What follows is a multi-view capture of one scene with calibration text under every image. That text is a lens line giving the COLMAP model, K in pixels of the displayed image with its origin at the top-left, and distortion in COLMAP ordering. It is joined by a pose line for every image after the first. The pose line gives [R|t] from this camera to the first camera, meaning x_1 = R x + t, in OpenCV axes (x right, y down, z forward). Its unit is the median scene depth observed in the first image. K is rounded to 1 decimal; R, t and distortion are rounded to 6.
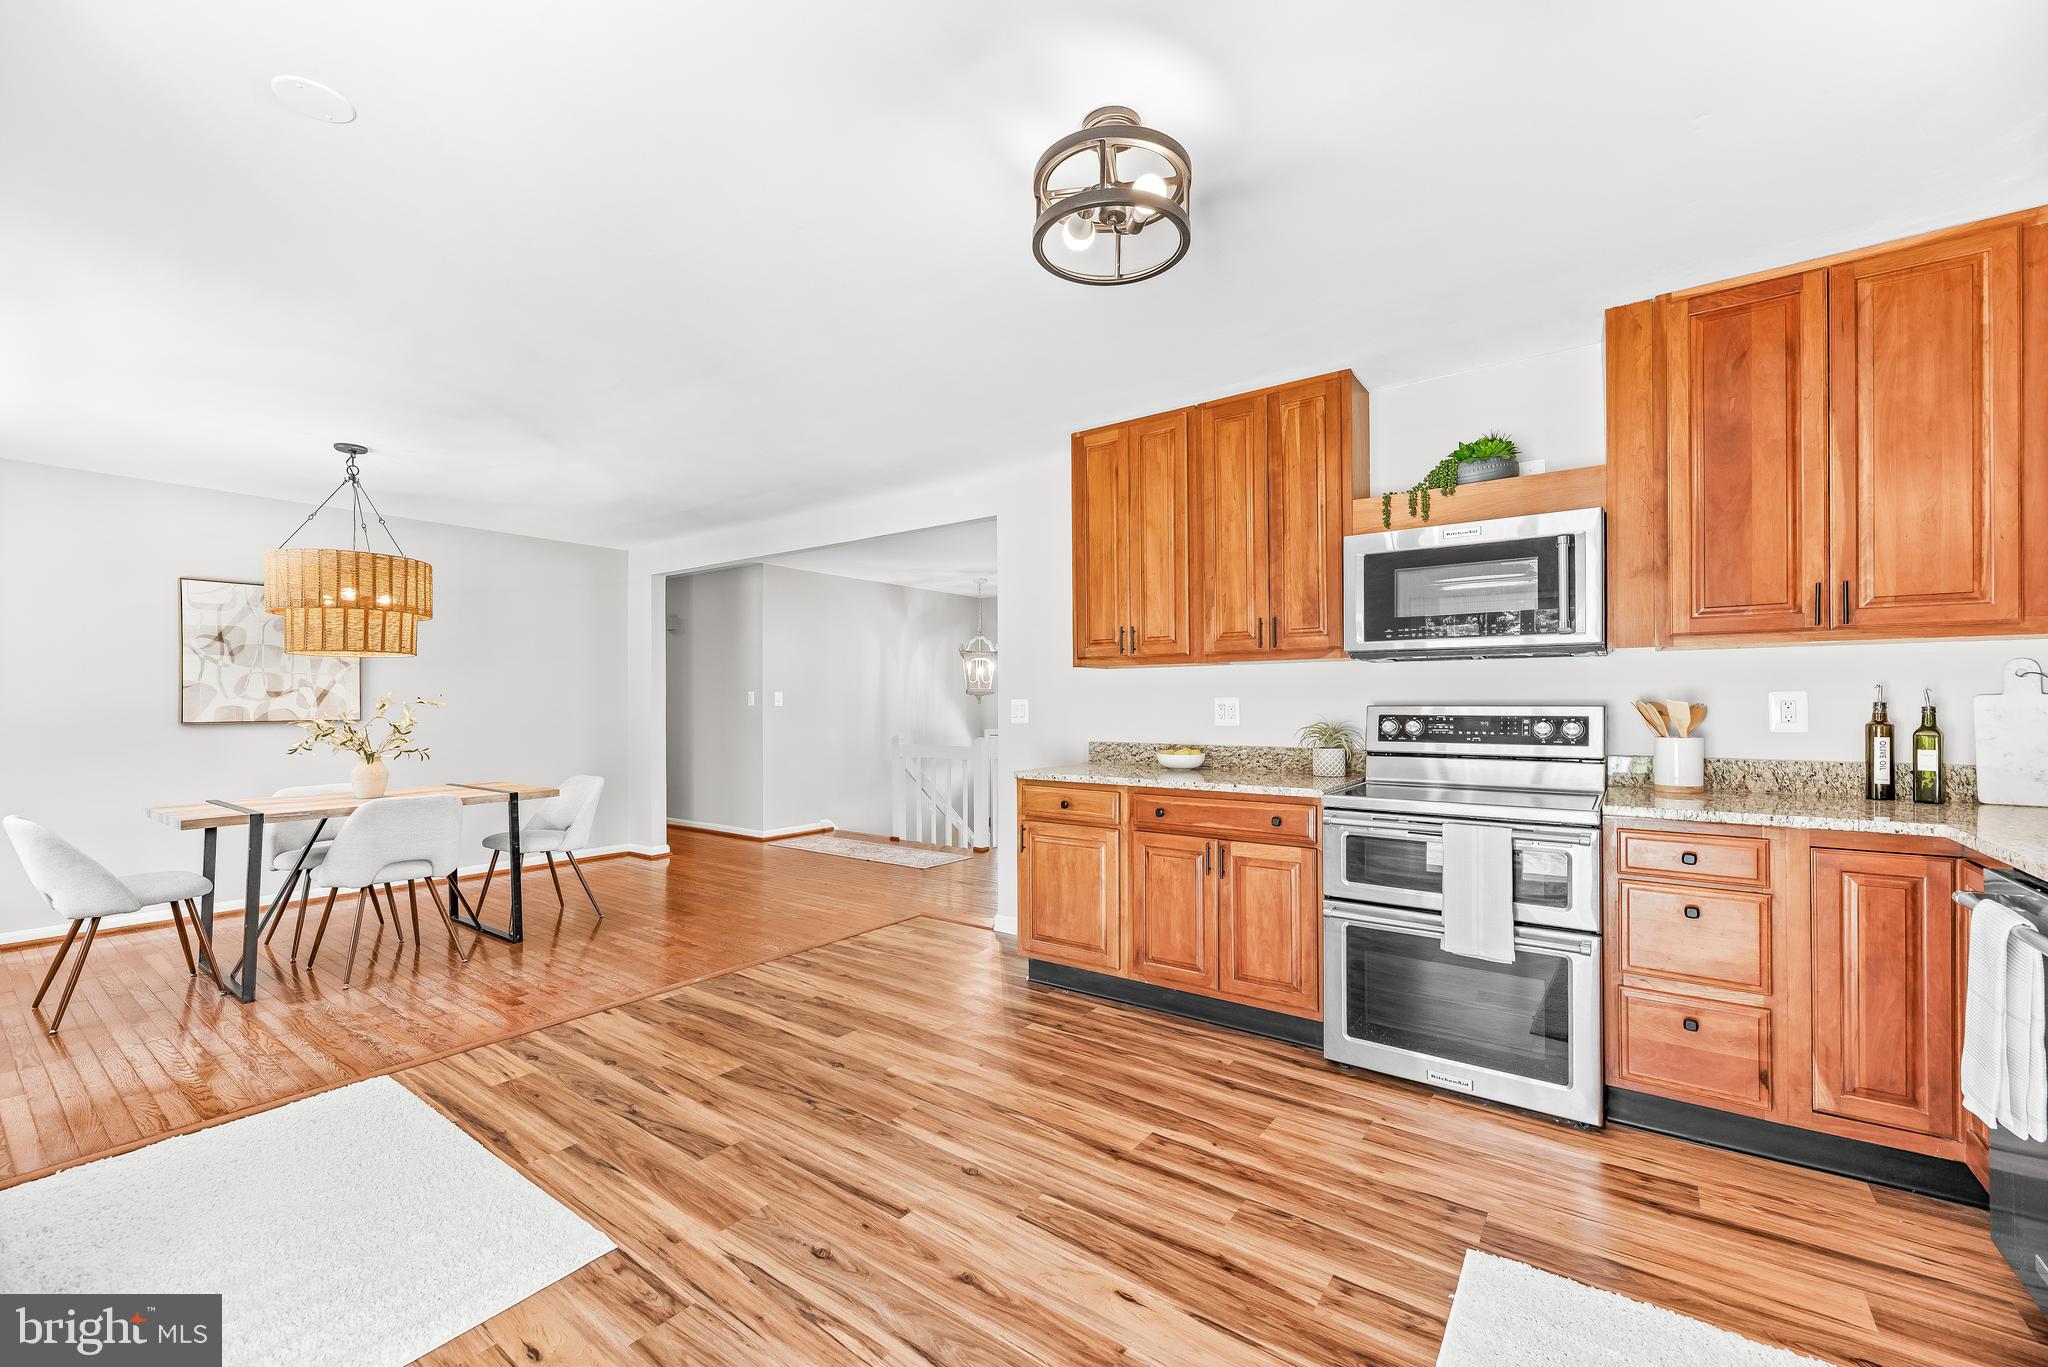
lens RADIAL K [[827.5, 0, 1016.0], [0, 827.5, 703.1], [0, 0, 1]] dist [-0.000061, 0.000246]
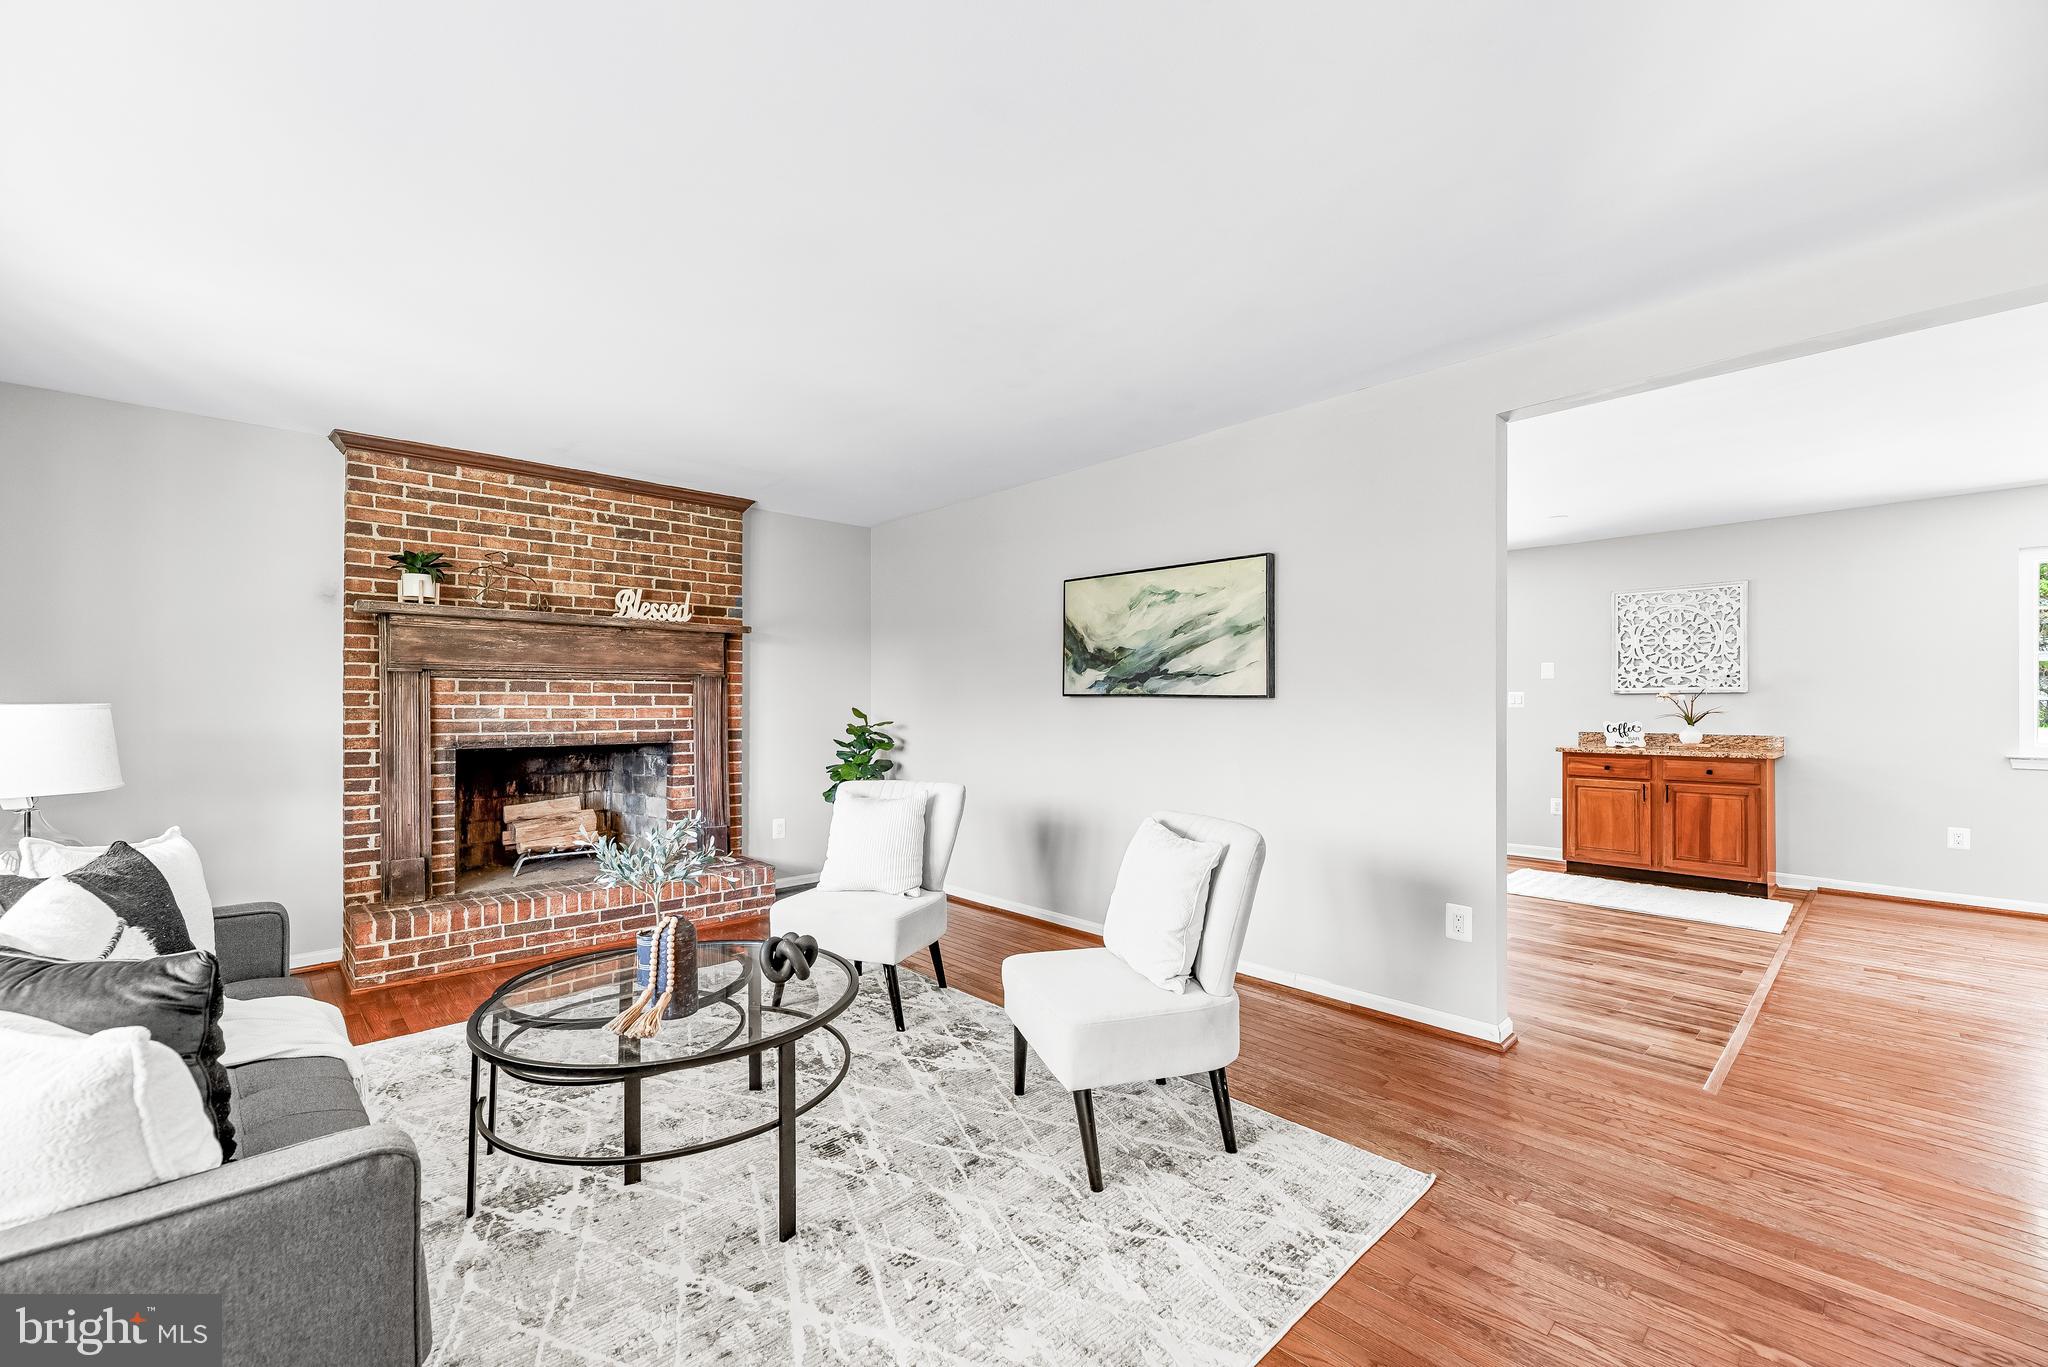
lens RADIAL K [[827.5, 0, 1016.0], [0, 827.5, 703.1], [0, 0, 1]] dist [-0.000061, 0.000246]
pose [[-0.983124, 0.004946, 0.182875, 0.397861], [0.004799, 0.999988, -0.001247, -0.003096], [-0.182879, -0.000348, -0.983135, 2.803666]]
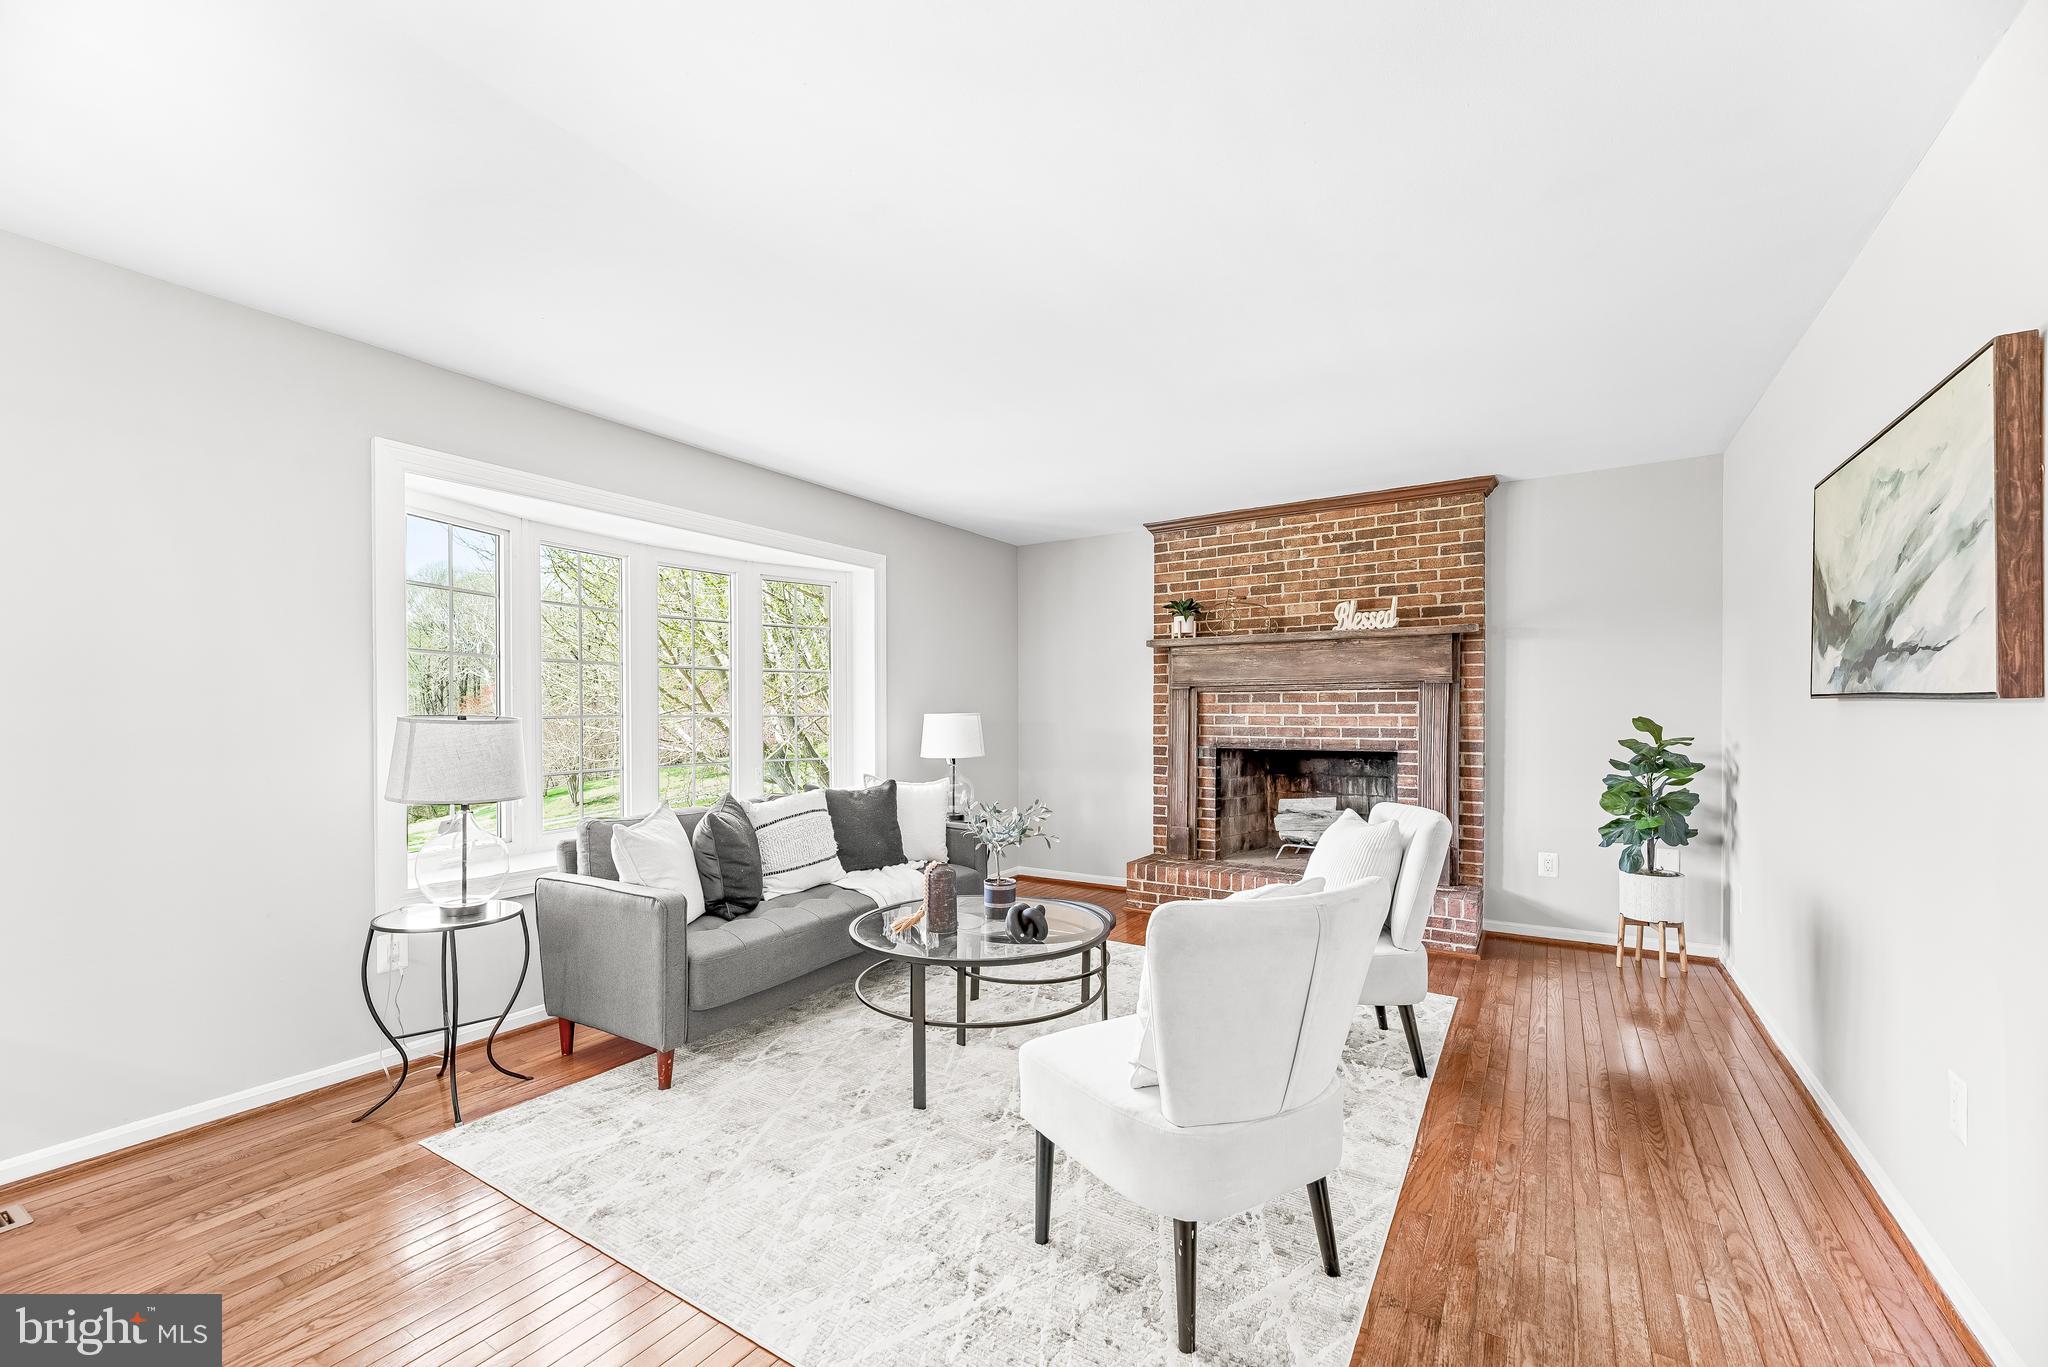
lens RADIAL K [[834.8, 0, 1014.8], [0, 834.8, 722.4], [0, 0, 1]] dist [0.001233, 0.000278]
pose [[-0.067750, -0.007468, 0.997674, -0.224328], [0.003593, 0.999964, 0.007729, -0.002292], [-0.997696, 0.004108, -0.067721, 2.123252]]
